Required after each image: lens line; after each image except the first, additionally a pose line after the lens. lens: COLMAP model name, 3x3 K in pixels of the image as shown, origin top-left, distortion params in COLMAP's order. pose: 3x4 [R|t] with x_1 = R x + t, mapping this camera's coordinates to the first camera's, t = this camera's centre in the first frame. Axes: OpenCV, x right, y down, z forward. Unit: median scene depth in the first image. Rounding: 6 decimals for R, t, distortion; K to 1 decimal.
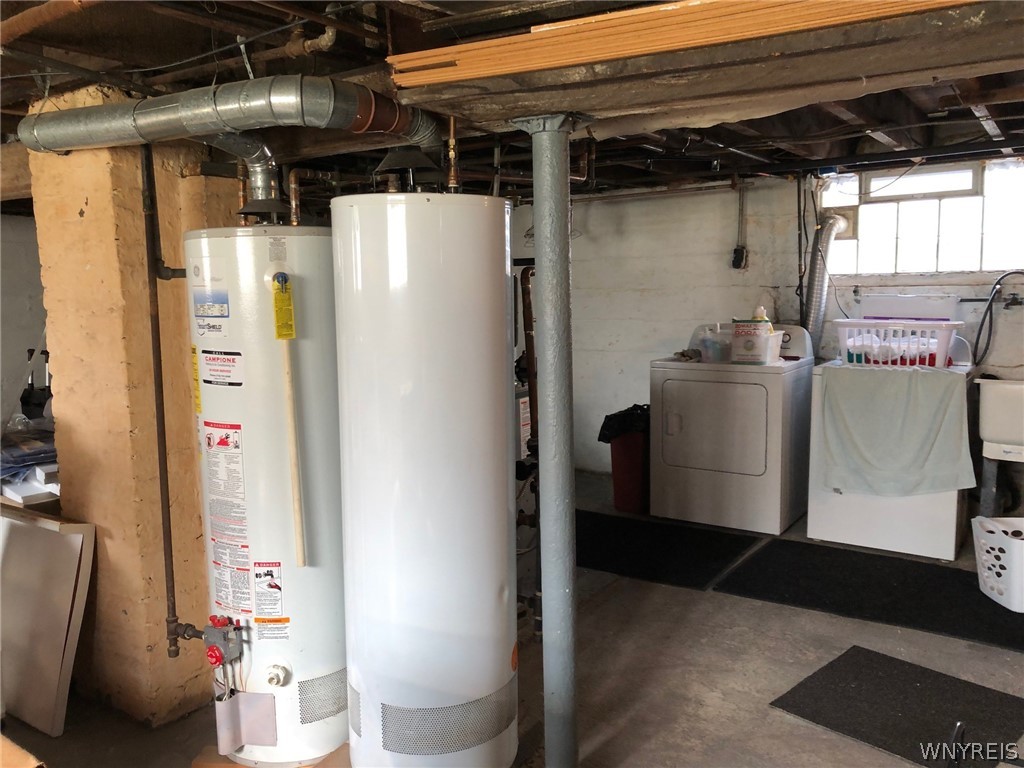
lens RADIAL K [[827.6, 0, 513.2], [0, 827.6, 382.8], [0, 0, 1]] dist [0.041735, -0.054998]
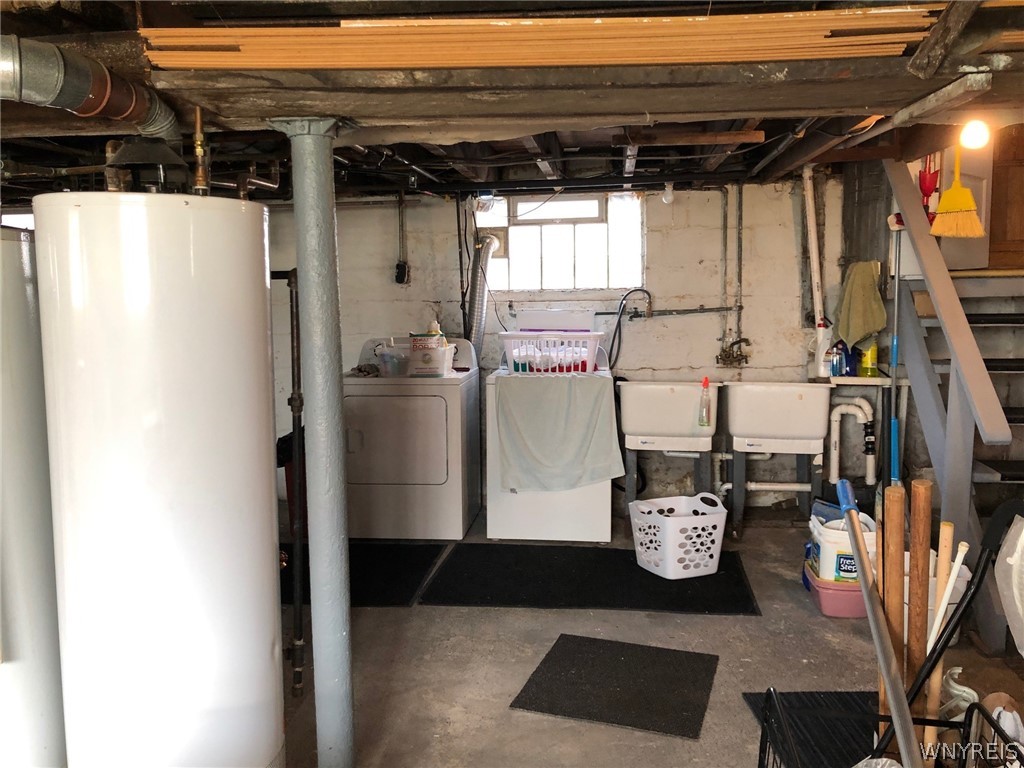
lens RADIAL K [[827.6, 0, 519.6], [0, 827.6, 376.2], [0, 0, 1]] dist [0.041735, -0.054998]
pose [[0.889891, -0.042364, 0.454203, -0.118659], [0.052828, 0.998550, -0.010365, -0.010019], [-0.453105, 0.033218, 0.890838, 0.057423]]
